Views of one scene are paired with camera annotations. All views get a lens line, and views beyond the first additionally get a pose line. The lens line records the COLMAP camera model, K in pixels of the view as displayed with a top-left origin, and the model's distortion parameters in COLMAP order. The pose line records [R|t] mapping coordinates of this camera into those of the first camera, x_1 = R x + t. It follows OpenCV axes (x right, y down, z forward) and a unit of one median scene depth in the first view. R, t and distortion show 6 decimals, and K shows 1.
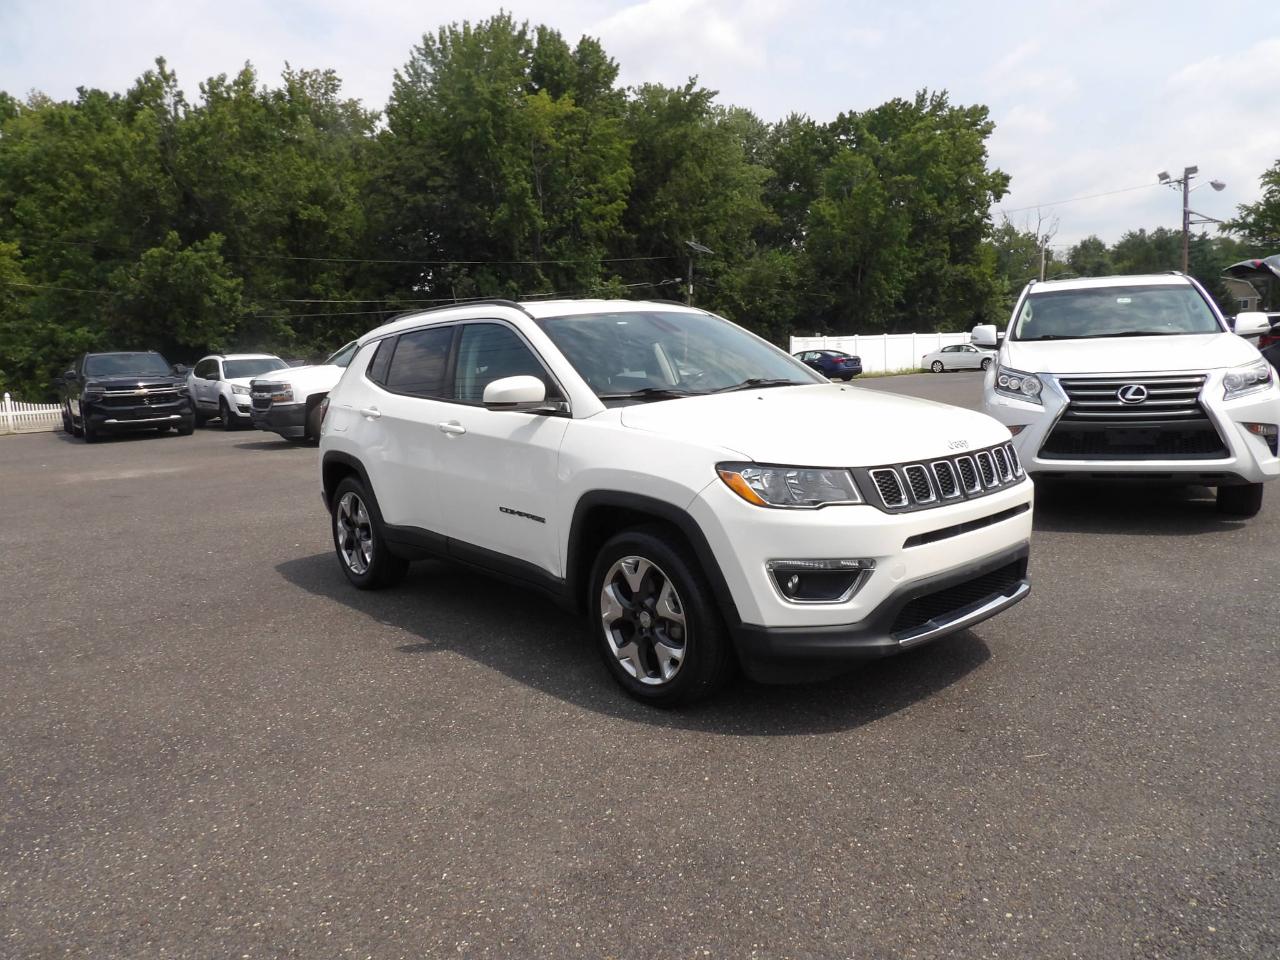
lens RADIAL K [[944.1, 0, 693.2], [0, 944.1, 464.0], [0, 0, 1]] dist [-0.037277, 0.051720]
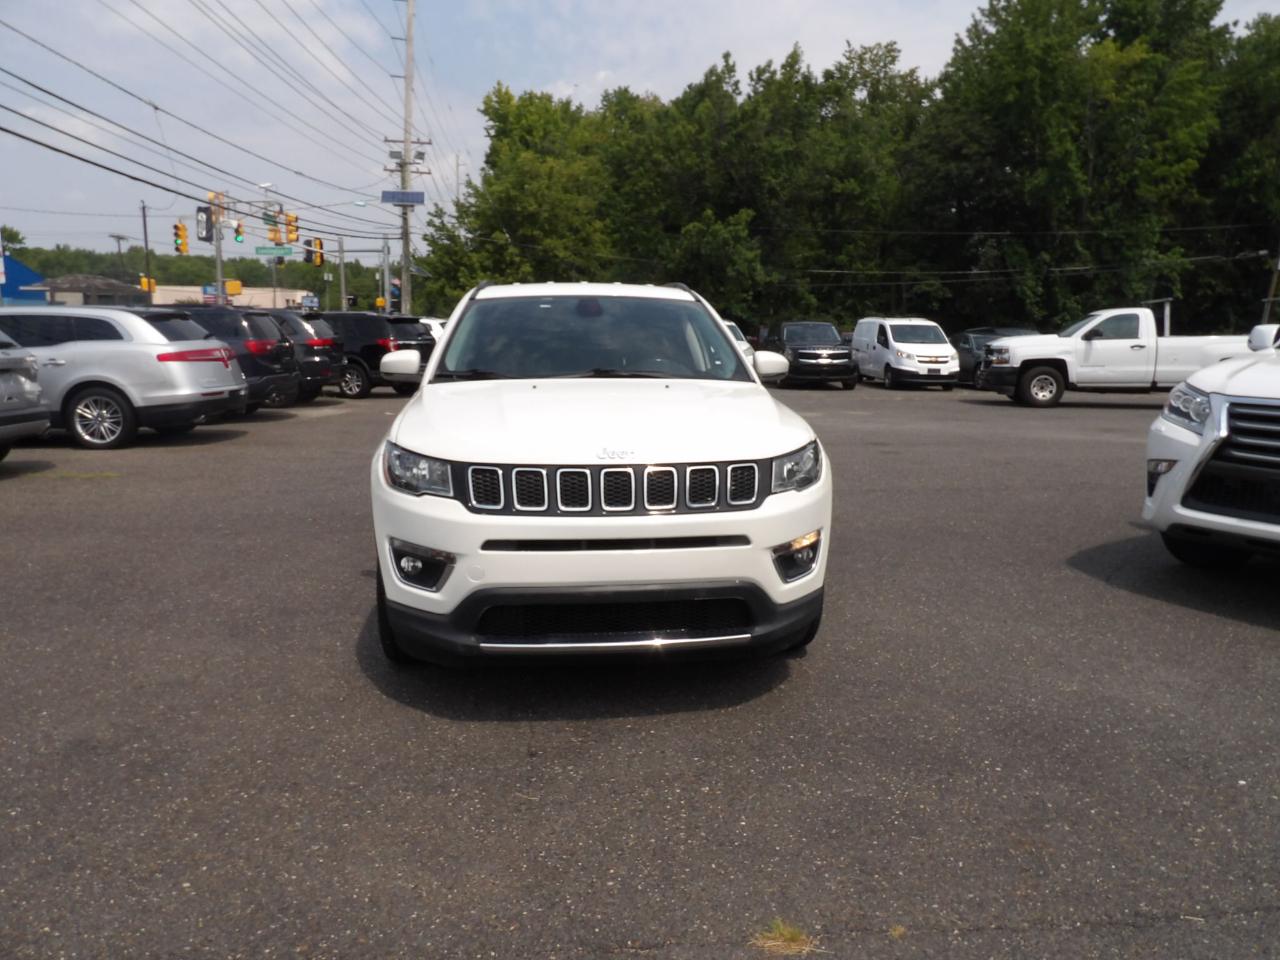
lens RADIAL K [[959.8, 0, 683.0], [0, 959.8, 476.6], [0, 0, 1]] dist [-0.035051, 0.039146]
pose [[0.812429, 0.134155, -0.567417, 0.083668], [-0.111381, 0.990957, 0.074819, -0.007398], [0.572323, 0.002415, 0.820025, 0.027208]]
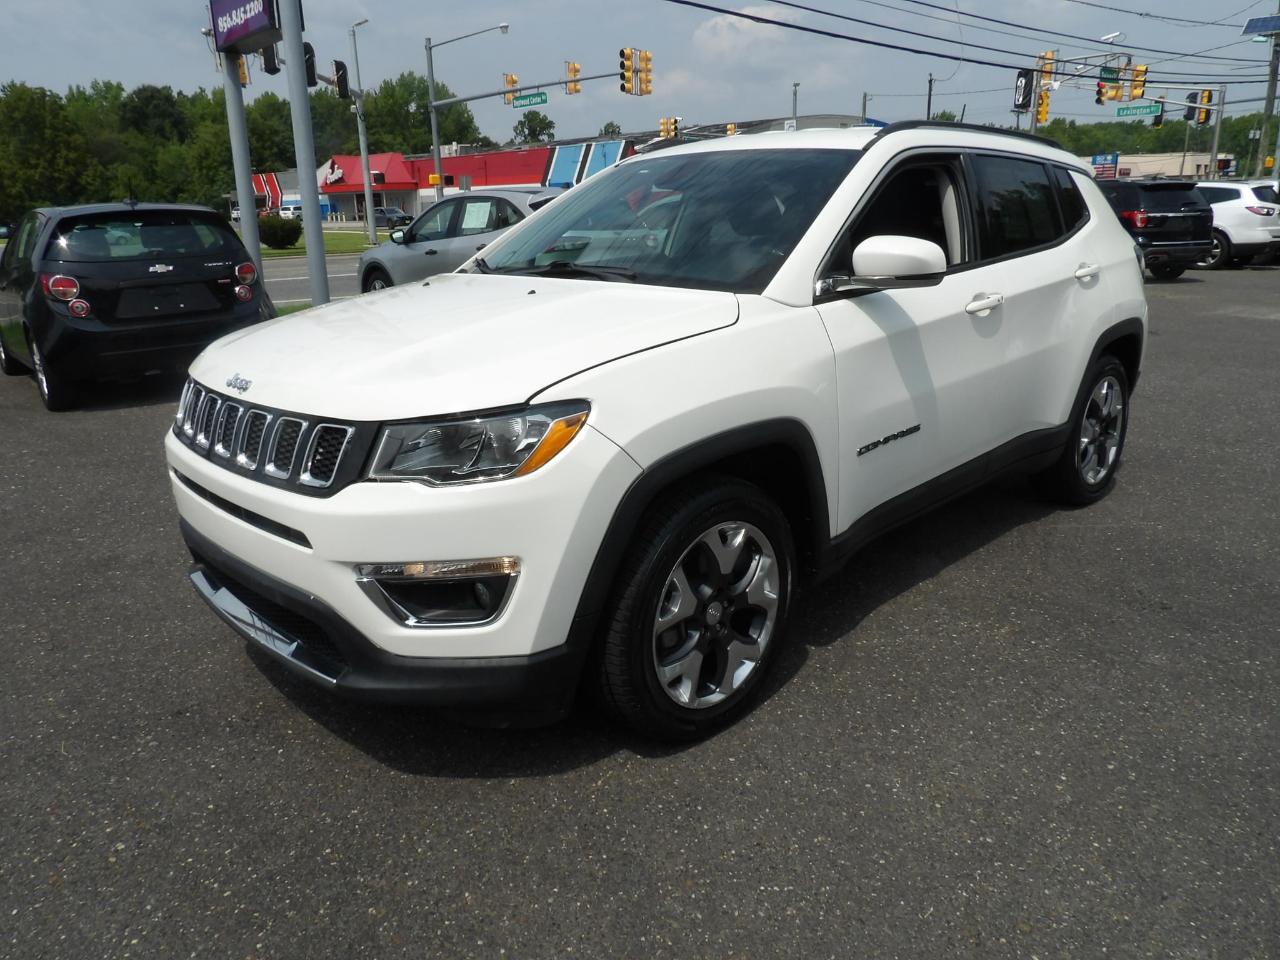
lens RADIAL K [[943.2, 0, 640.0], [0, 943.2, 480.0], [0, 0, 1]] dist [-0.034421, 0.030915]
pose [[-0.017669, 0.315448, -0.948778, 0.091208], [-0.097425, 0.943868, 0.315630, -0.019193], [0.995086, 0.098011, 0.014055, 0.125228]]
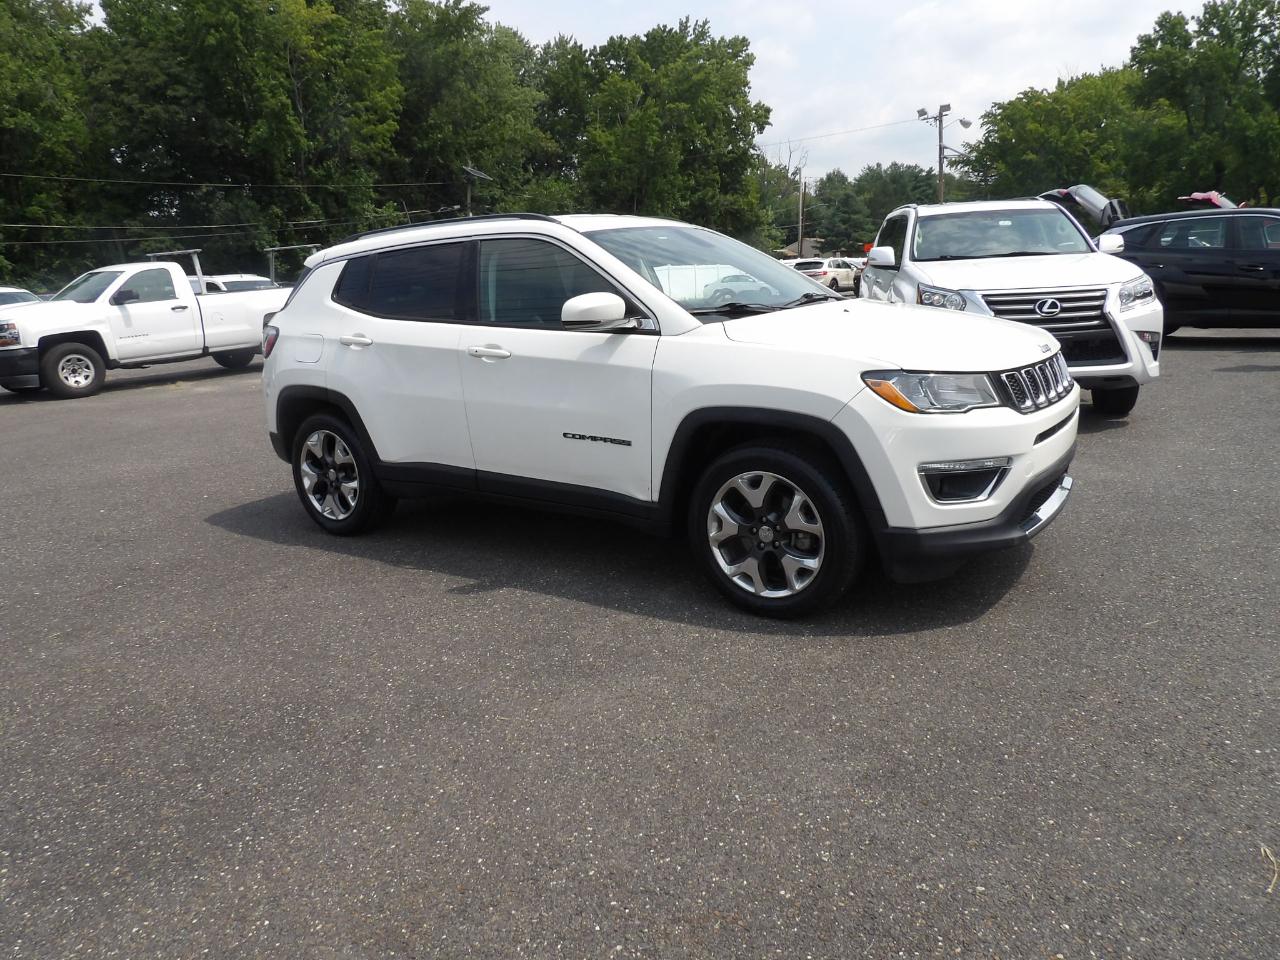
lens RADIAL K [[933.6, 0, 697.7], [0, 933.6, 456.9], [0, 0, 1]] dist [-0.029194, 0.040321]
pose [[0.966442, -0.057429, 0.250382, -0.036518], [0.040615, 0.996591, 0.071815, 0.000891], [-0.253653, -0.059235, 0.965480, 0.006383]]
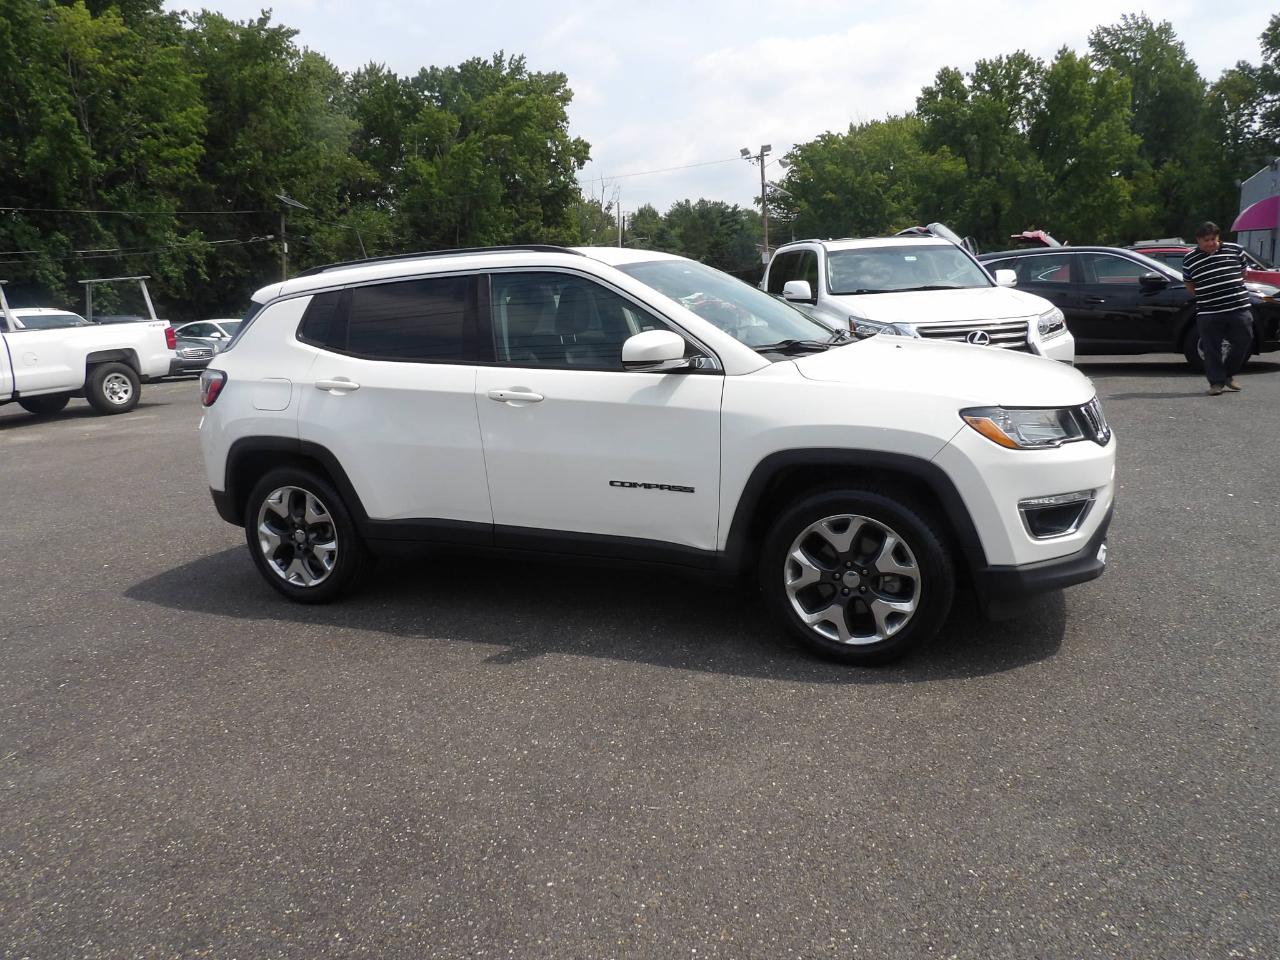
lens RADIAL K [[921.0, 0, 689.3], [0, 921.0, 459.3], [0, 0, 1]] dist [-0.018568, 0.033075]
pose [[0.899483, -0.082621, 0.429074, -0.059414], [0.066110, 0.996389, 0.053272, -0.001852], [-0.431926, -0.019551, 0.901697, 0.022286]]
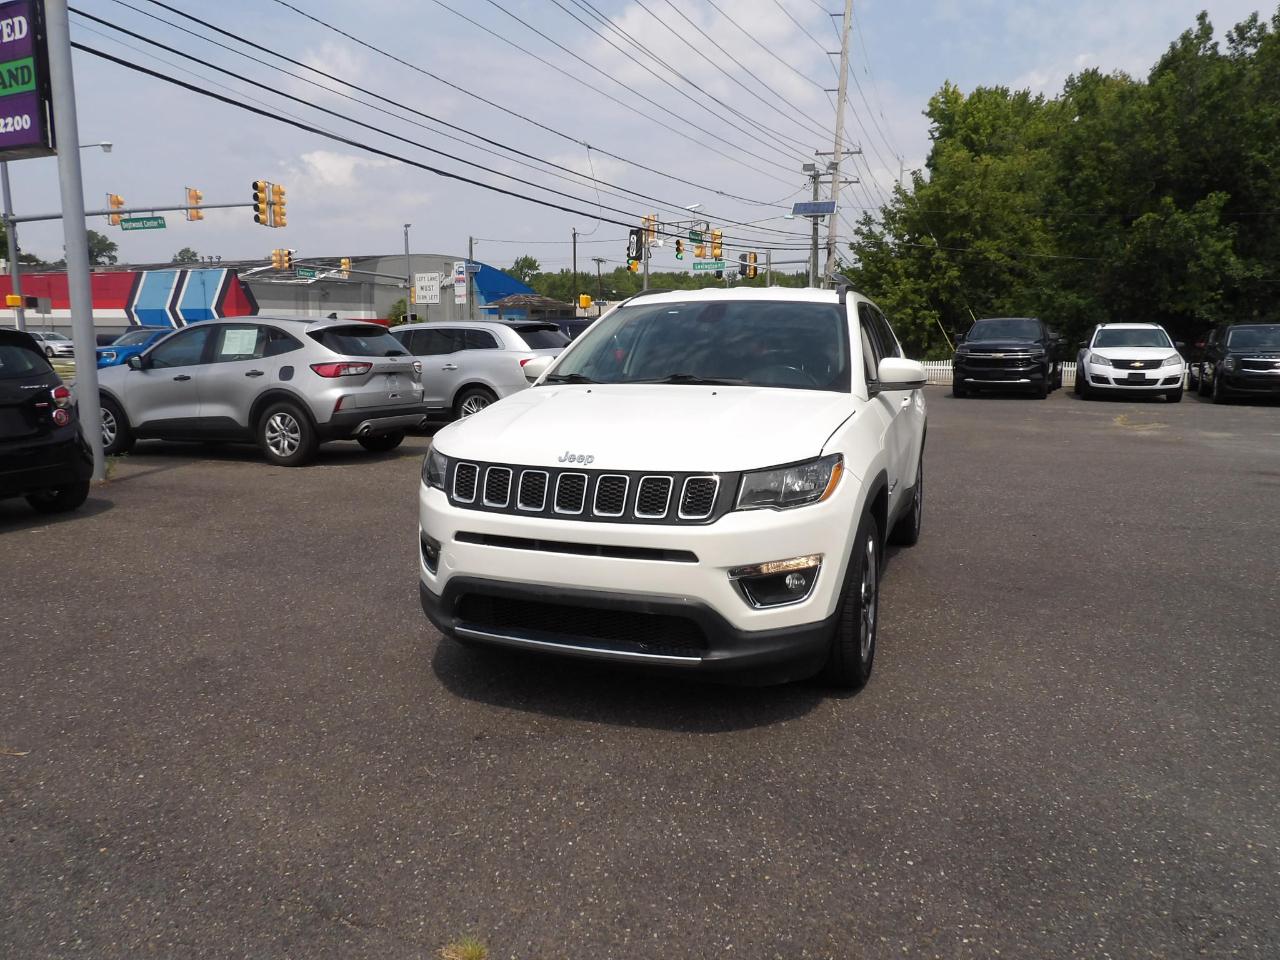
lens RADIAL K [[966.0, 0, 646.8], [0, 966.0, 470.9], [0, 0, 1]] dist [-0.032895, 0.028387]
pose [[0.421983, 0.163229, -0.891788, 0.111916], [-0.123816, 0.984818, 0.121669, -0.012850], [0.898109, 0.059075, 0.435787, 0.063740]]
